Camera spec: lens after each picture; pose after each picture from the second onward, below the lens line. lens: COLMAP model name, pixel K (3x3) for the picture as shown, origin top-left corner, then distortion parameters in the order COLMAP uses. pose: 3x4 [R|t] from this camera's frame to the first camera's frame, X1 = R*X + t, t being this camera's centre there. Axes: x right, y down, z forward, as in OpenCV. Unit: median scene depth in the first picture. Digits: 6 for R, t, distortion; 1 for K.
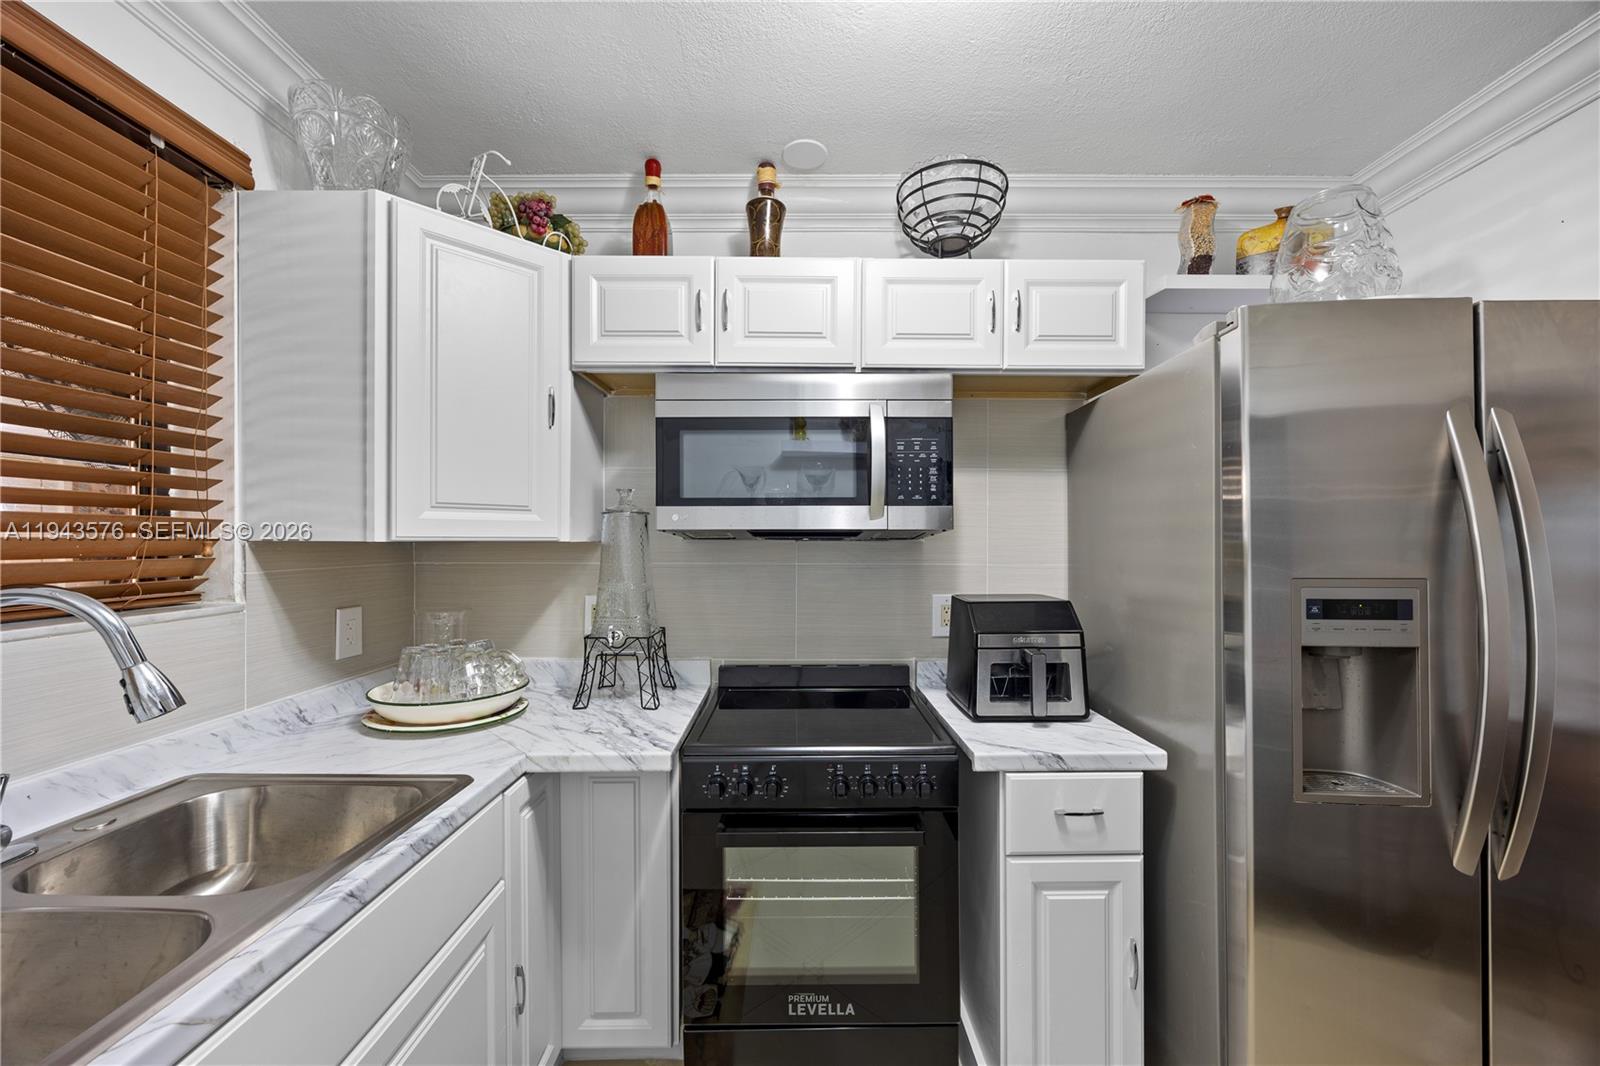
lens RADIAL K [[607.6, 0, 798.9], [0, 607.6, 538.8], [0, 0, 1]] dist [-0.002036, 0.000416]
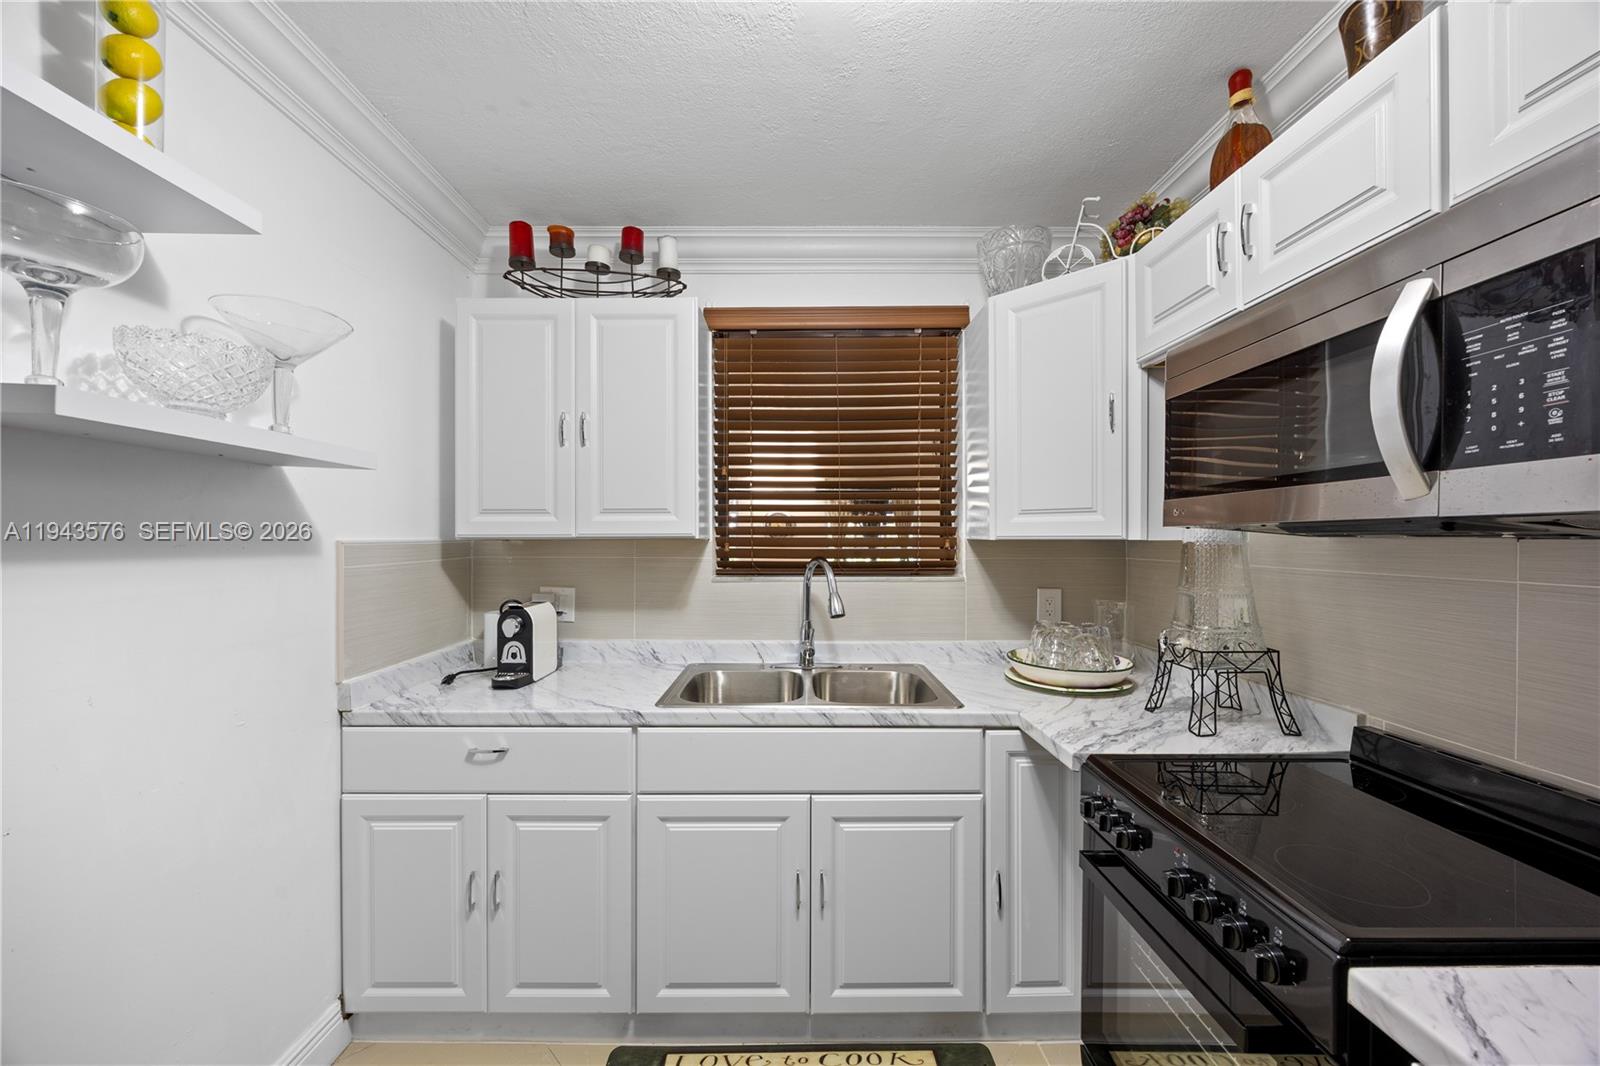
lens RADIAL K [[607.6, 0, 796.1], [0, 607.6, 539.5], [0, 0, 1]] dist [-0.002036, 0.000416]
pose [[0.006222, -0.000399, -0.999981, 0.656503], [0.004825, 0.999988, -0.000369, 0.001254], [0.999969, -0.004823, 0.006224, 0.457352]]
